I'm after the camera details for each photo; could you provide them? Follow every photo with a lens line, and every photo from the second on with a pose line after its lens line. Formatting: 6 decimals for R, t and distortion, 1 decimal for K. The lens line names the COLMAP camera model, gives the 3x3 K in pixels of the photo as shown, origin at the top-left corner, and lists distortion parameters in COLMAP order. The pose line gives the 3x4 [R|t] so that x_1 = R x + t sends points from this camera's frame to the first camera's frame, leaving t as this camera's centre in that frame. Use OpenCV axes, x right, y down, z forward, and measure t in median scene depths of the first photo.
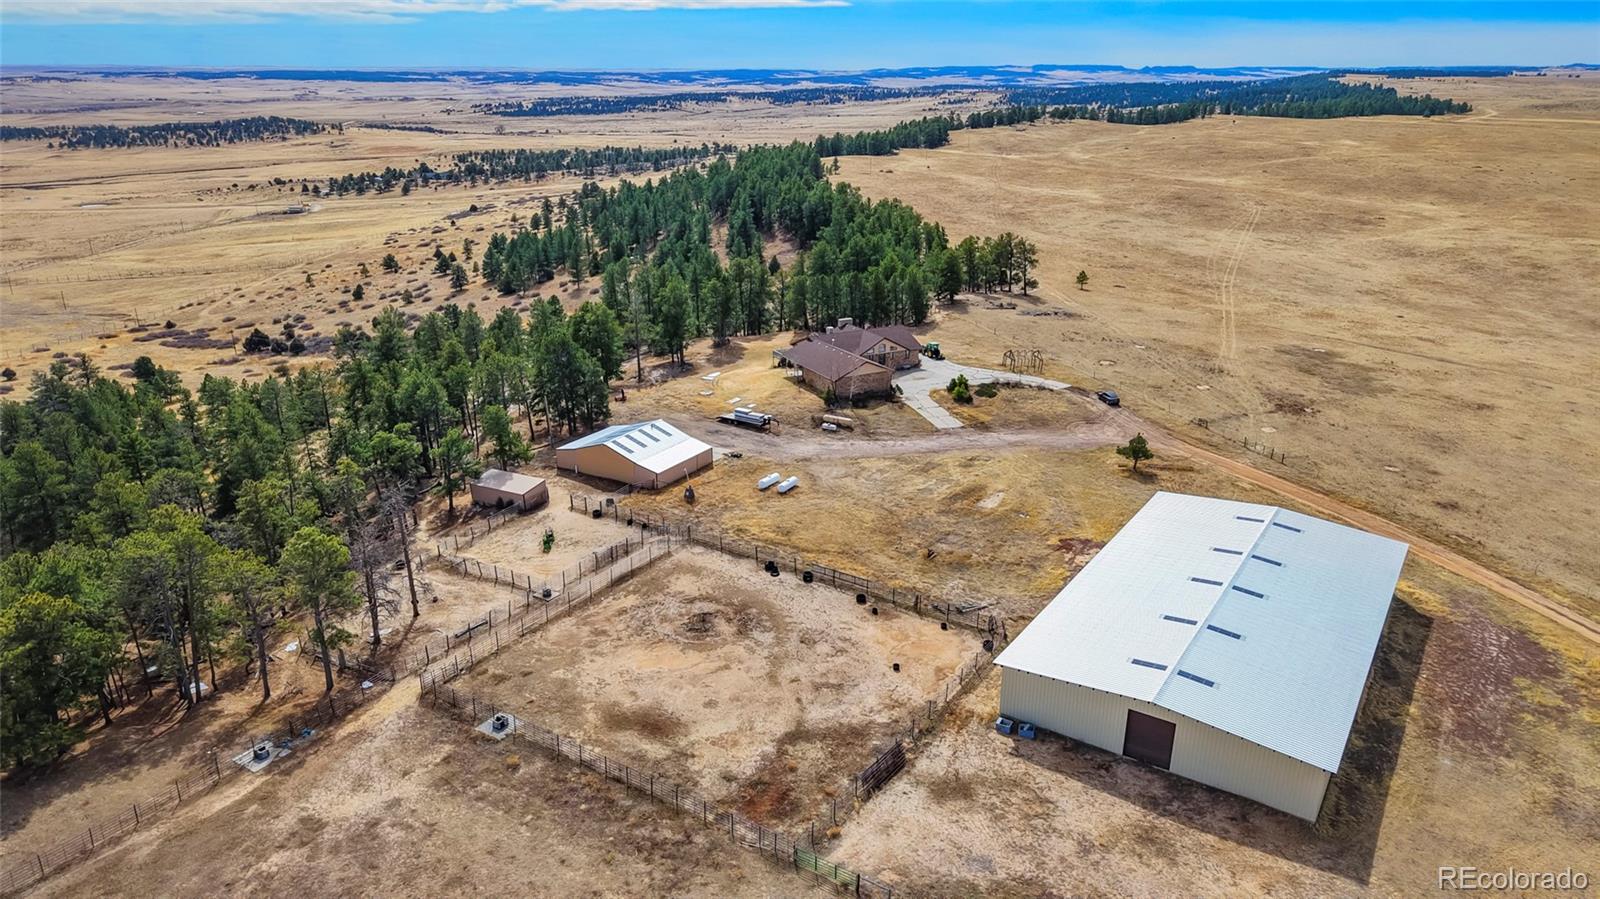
lens RADIAL K [[1071.7, 0, 798.8], [0, 1071.7, 437.9], [0, 0, 1]] dist [0.026101, -0.031386]
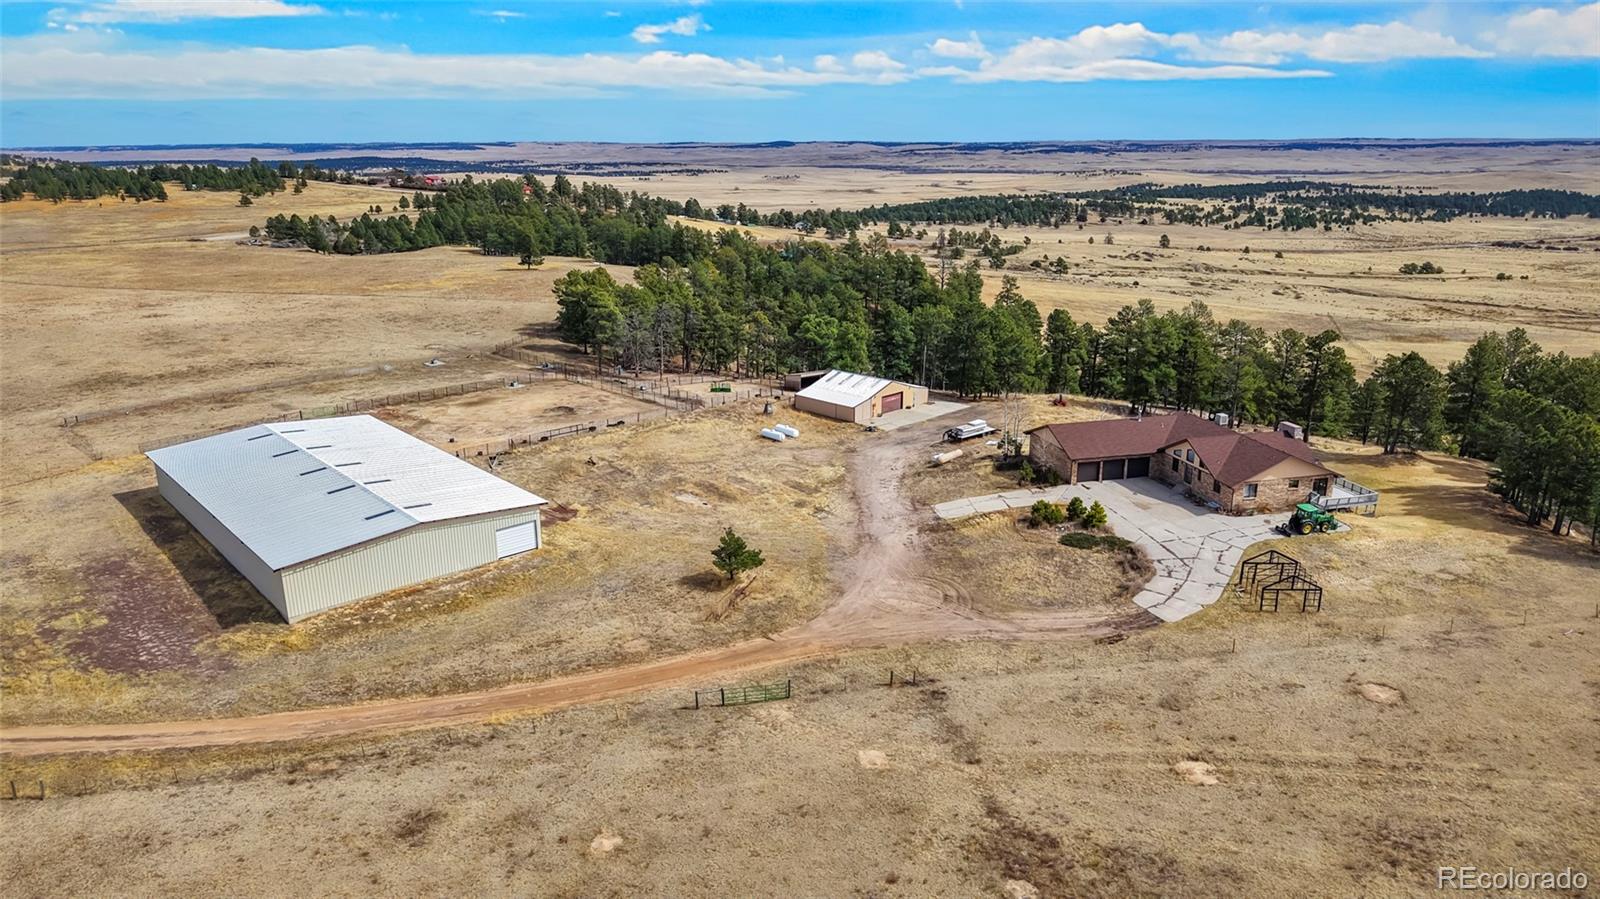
lens RADIAL K [[1071.7, 0, 798.5], [0, 1071.7, 448.0], [0, 0, 1]] dist [0.026101, -0.031386]
pose [[-0.249833, 0.262977, -0.931894, 0.814595], [-0.311949, 0.889241, 0.334572, -0.256812], [0.916663, 0.374291, -0.140126, 0.978972]]
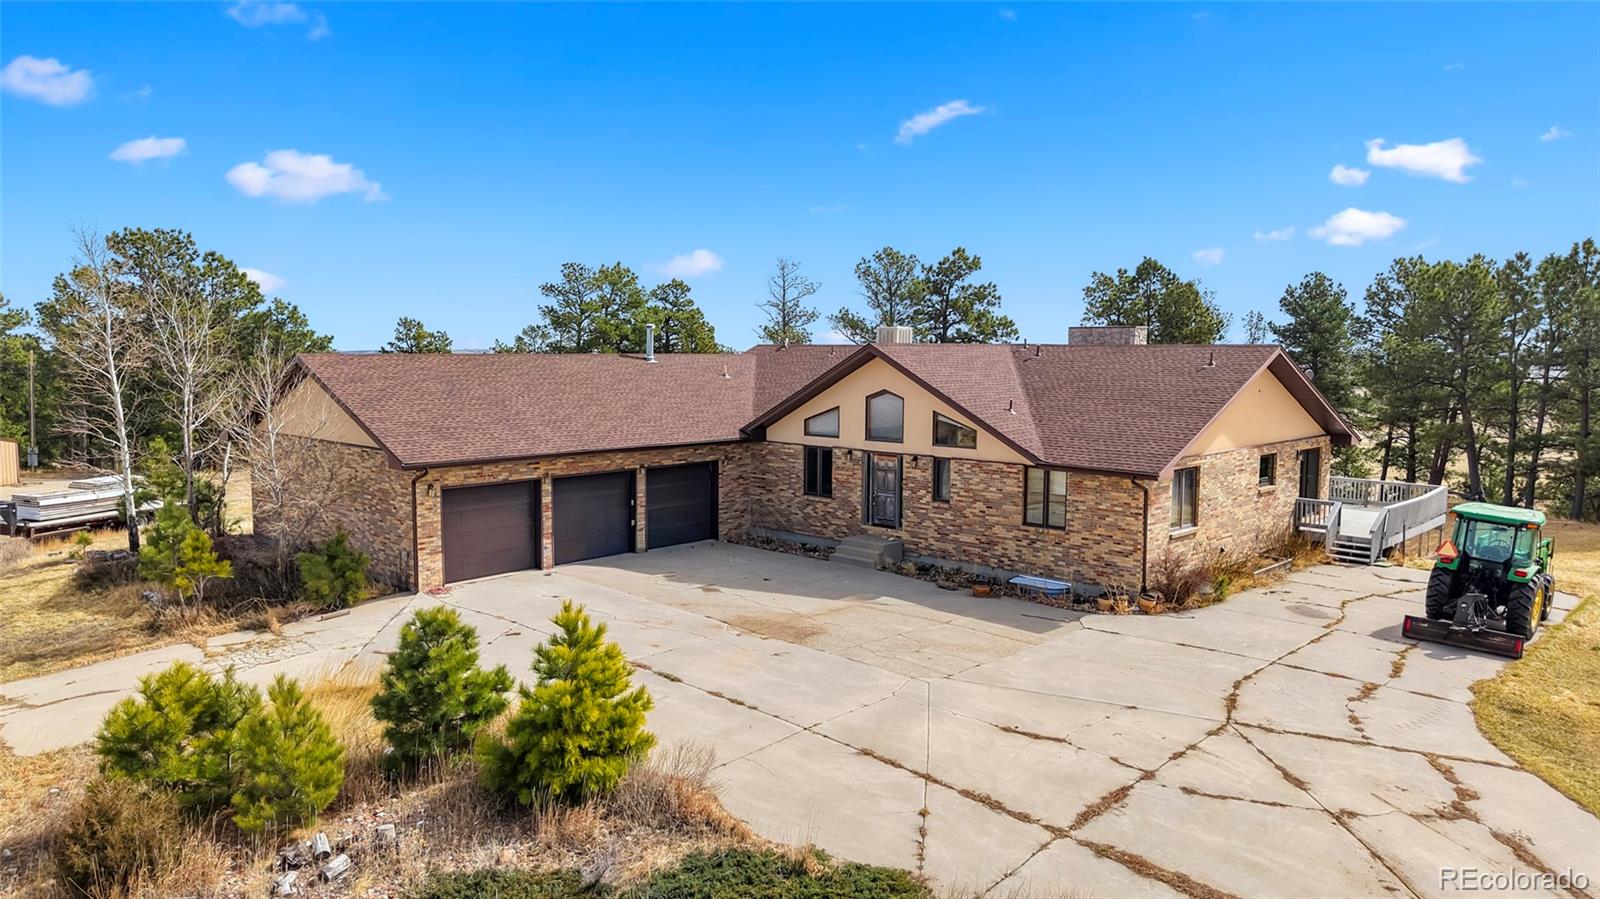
lens RADIAL K [[1071.7, 0, 787.7], [0, 1071.7, 448.8], [0, 0, 1]] dist [0.026101, -0.031386]
pose [[0.290145, 0.076880, -0.953890, 0.255641], [-0.308985, 0.950909, -0.017345, -0.081410], [0.905728, 0.299771, 0.299656, 1.051574]]
